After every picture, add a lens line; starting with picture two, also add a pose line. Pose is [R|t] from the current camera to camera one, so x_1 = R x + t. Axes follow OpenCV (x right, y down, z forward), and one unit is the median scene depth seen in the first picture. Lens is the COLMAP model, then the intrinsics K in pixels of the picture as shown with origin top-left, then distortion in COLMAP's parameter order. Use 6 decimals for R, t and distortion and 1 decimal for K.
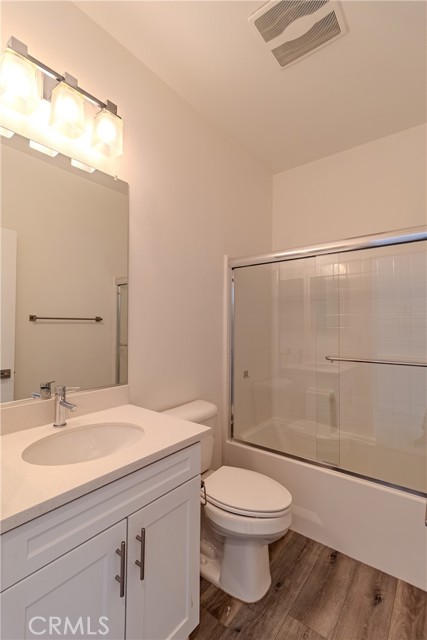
lens RADIAL K [[295.2, 0, 214.0], [0, 295.2, 320.5], [0, 0, 1]] dist [0.003533, 0.000193]
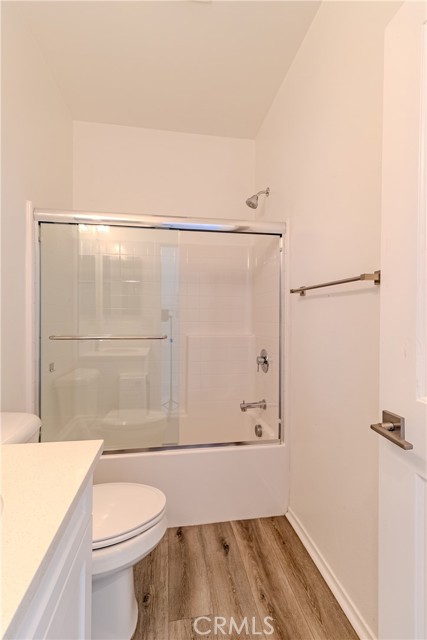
lens RADIAL K [[295.2, 0, 214.2], [0, 295.2, 320.9], [0, 0, 1]] dist [0.003533, 0.000193]
pose [[0.680503, -0.018082, 0.732522, -0.244705], [-0.012071, 0.999283, 0.035881, 0.041079], [-0.732646, -0.033259, 0.679797, 0.265829]]
